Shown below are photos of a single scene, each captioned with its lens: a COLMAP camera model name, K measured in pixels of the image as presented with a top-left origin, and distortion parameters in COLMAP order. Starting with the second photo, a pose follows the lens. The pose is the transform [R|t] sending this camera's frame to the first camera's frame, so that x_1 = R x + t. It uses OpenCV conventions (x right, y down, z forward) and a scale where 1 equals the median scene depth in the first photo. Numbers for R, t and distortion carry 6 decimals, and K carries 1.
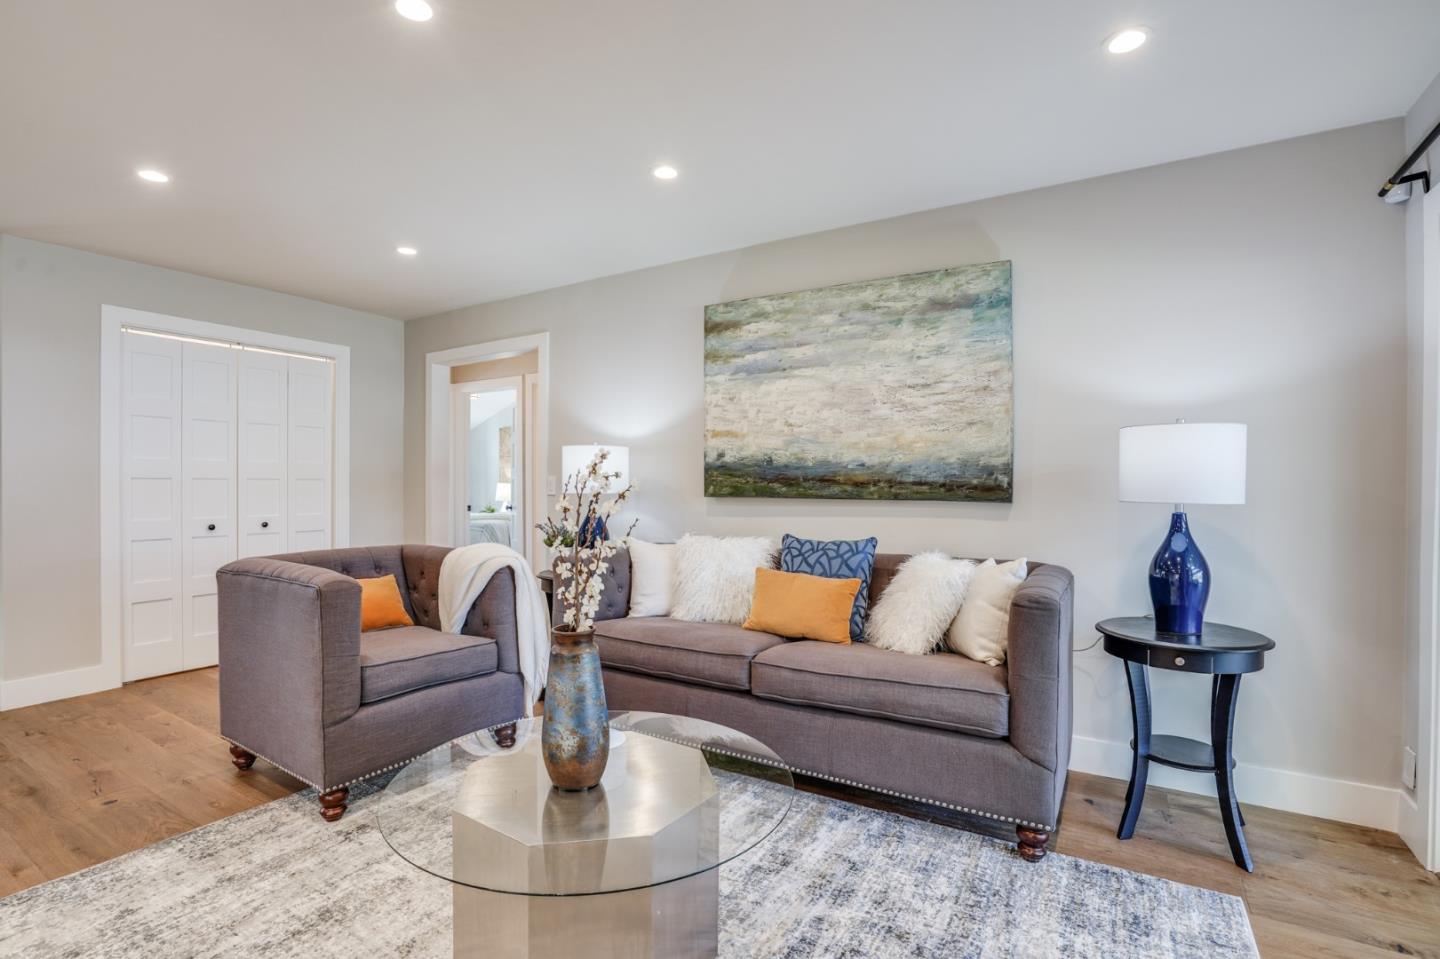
lens RADIAL K [[667.1, 0, 715.0], [0, 667.1, 482.1], [0, 0, 1]] dist [-0.051294, 0.019728]
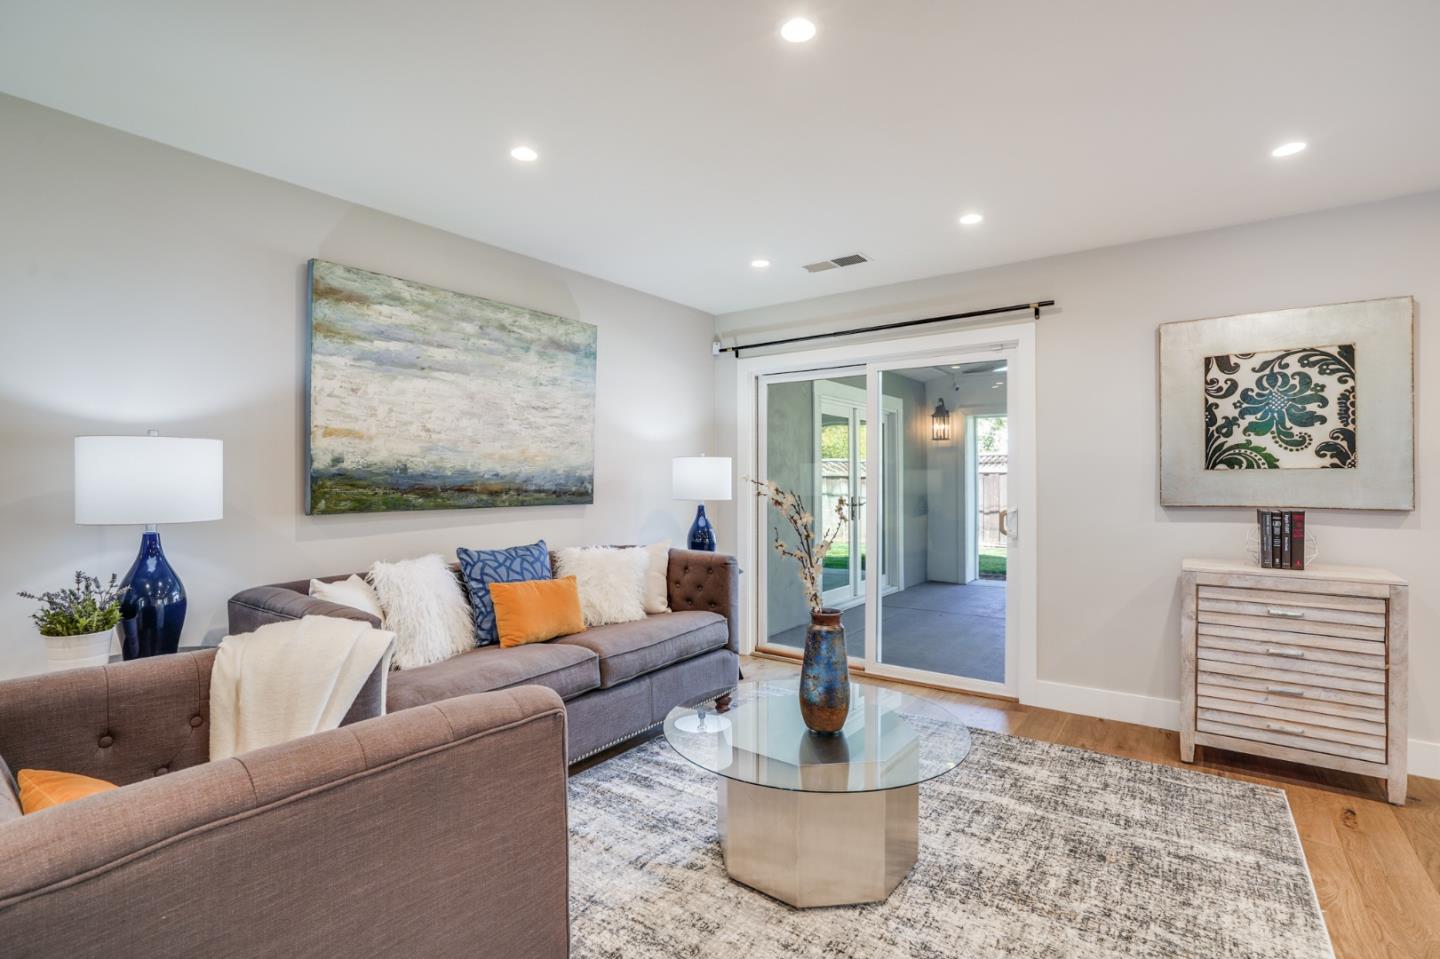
lens RADIAL K [[667.1, 0, 715.0], [0, 667.1, 482.1], [0, 0, 1]] dist [-0.051294, 0.019728]
pose [[0.108761, -0.010774, 0.994010, -0.782671], [-0.000838, 0.999940, 0.010930, -0.025822], [-0.994068, -0.002022, 0.108746, 0.530984]]
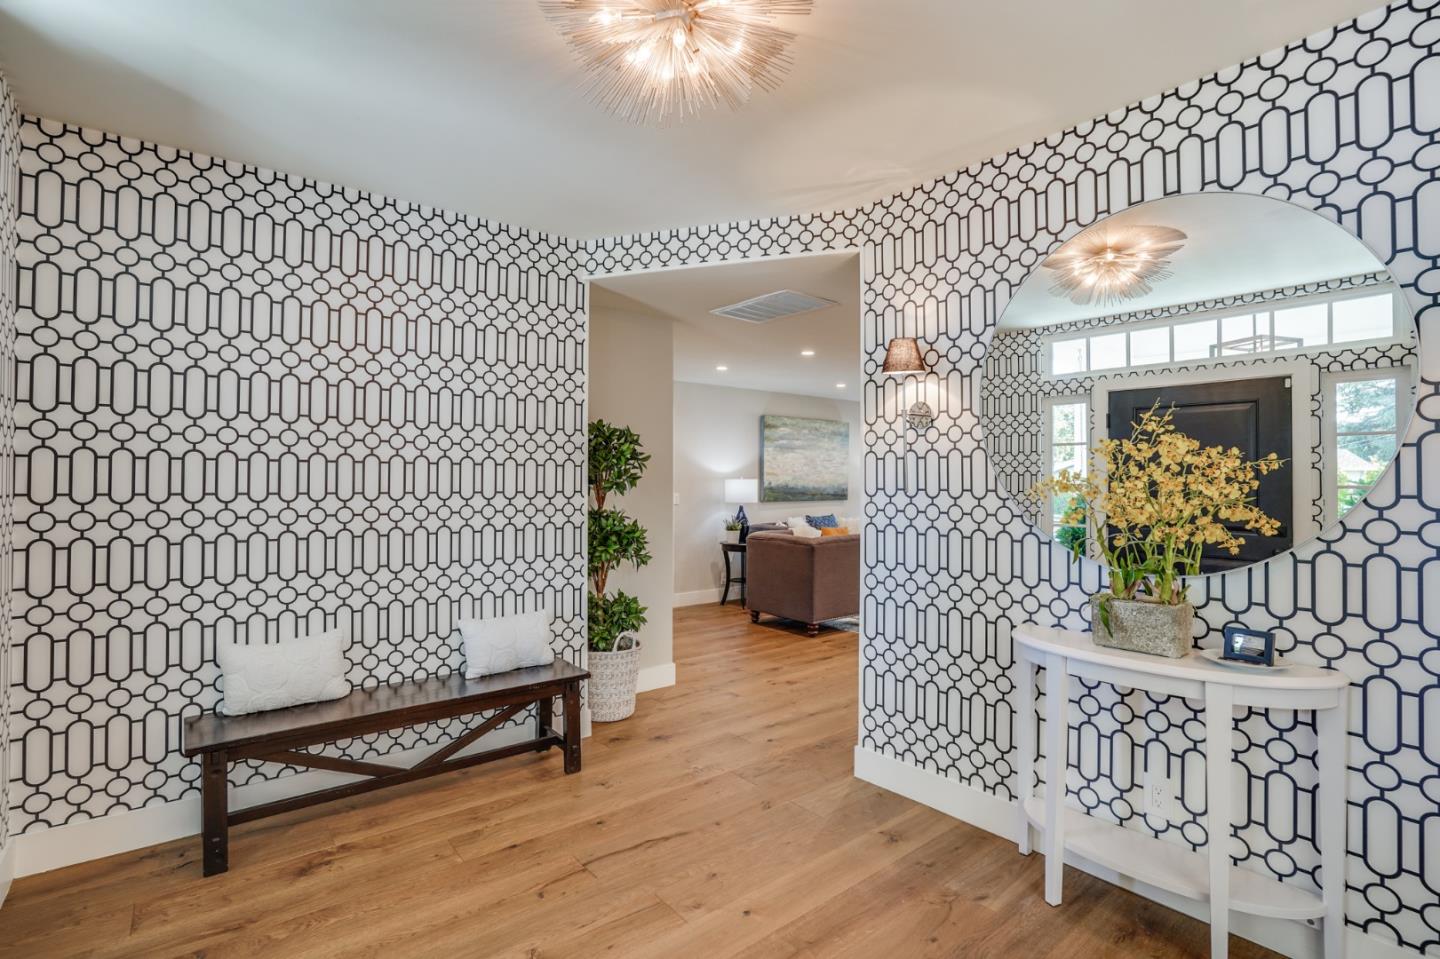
lens RADIAL K [[667.1, 0, 715.0], [0, 667.1, 482.1], [0, 0, 1]] dist [-0.051294, 0.019728]
pose [[0.350516, -0.002147, 0.936554, -2.397057], [0.001661, 0.999997, 0.001671, -0.053823], [-0.936555, 0.000970, 0.350519, 0.427856]]
